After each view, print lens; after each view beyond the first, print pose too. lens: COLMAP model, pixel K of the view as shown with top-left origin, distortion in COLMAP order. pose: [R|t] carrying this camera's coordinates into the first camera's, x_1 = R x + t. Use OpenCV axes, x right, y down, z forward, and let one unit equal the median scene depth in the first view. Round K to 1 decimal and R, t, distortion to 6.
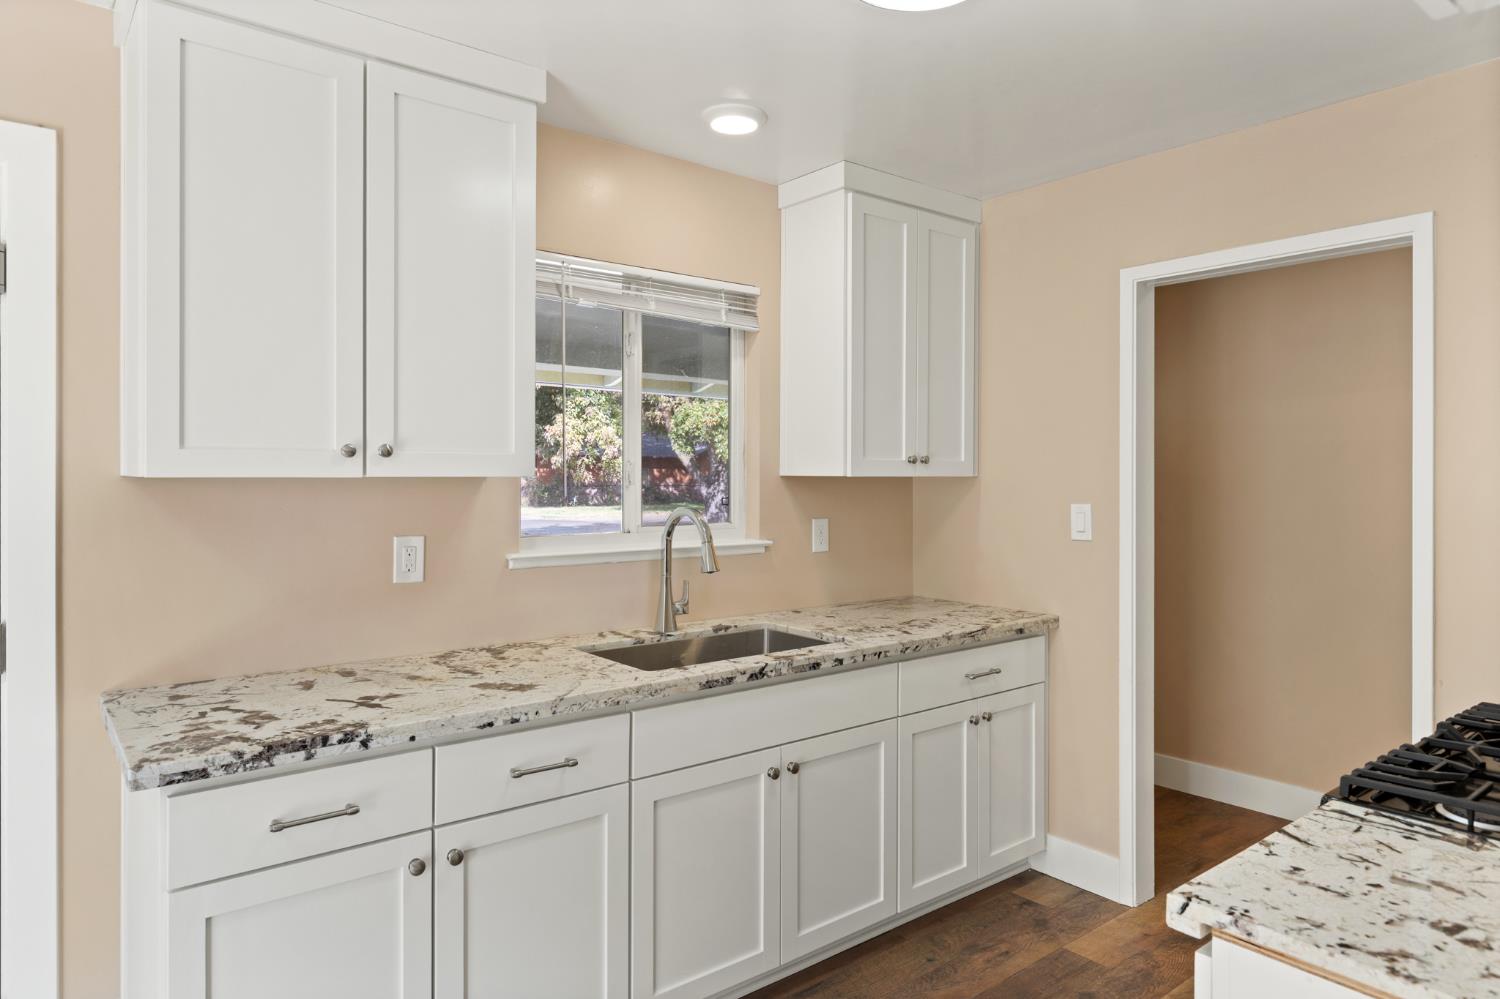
lens RADIAL K [[929.3, 0, 748.1], [0, 929.3, 491.4], [0, 0, 1]] dist [-0.004109, -0.000624]
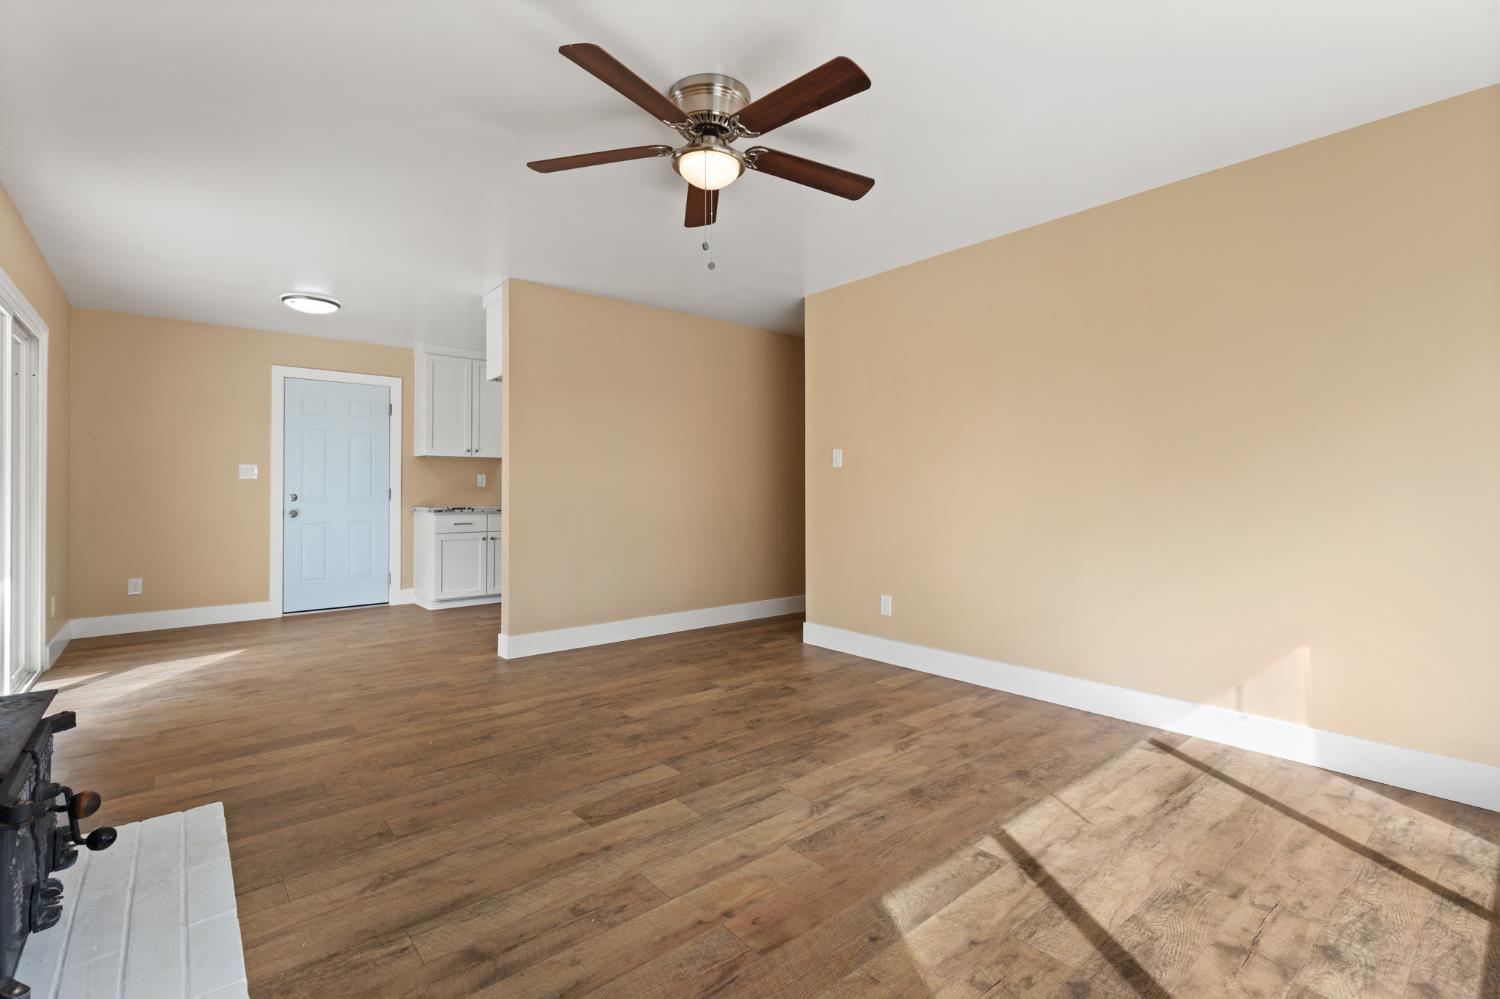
lens RADIAL K [[679.2, 0, 753.6], [0, 679.2, 498.0], [0, 0, 1]] dist [0.001256, 0.000035]
pose [[0.999533, -0.002205, 0.030492, 0.836239], [0.002370, 0.999983, -0.005391, 0.206745], [-0.030479, 0.005461, 0.999520, -2.292738]]
